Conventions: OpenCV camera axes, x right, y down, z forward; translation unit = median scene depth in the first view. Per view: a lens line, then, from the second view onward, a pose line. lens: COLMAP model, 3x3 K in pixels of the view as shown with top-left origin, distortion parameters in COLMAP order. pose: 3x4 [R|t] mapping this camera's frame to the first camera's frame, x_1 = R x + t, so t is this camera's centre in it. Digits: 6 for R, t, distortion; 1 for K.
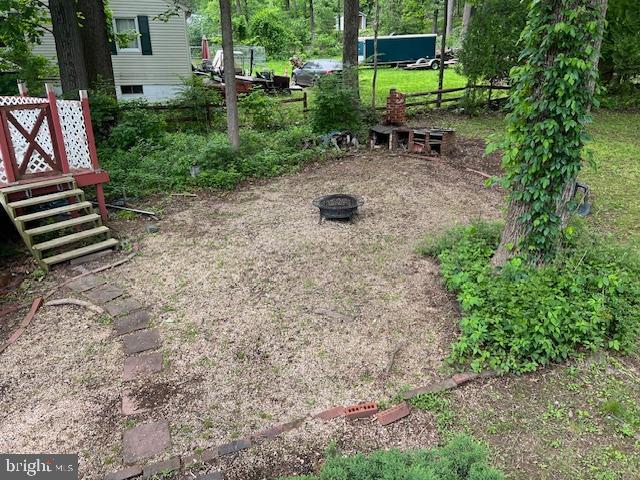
lens RADIAL K [[495.1, 0, 322.9], [0, 495.1, 241.8], [0, 0, 1]] dist [0.111726, -0.131193]
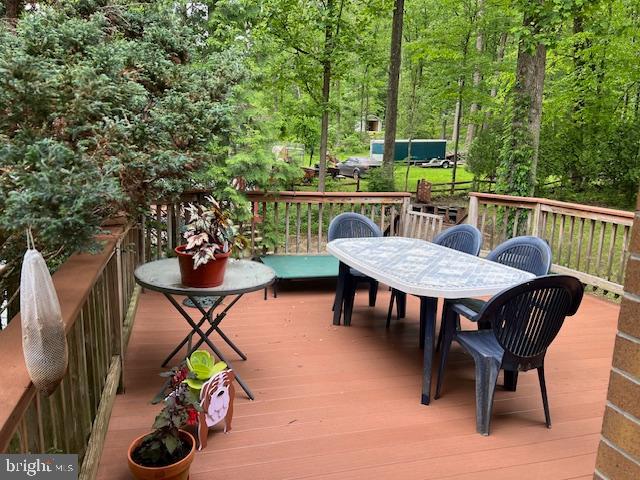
lens RADIAL K [[495.1, 0, 322.9], [0, 495.1, 241.8], [0, 0, 1]] dist [0.111726, -0.131193]
pose [[0.998759, 0.048062, -0.013065, -0.100194], [-0.049600, 0.983634, -0.173218, 0.115257], [0.004526, 0.173651, 0.984797, -0.327848]]
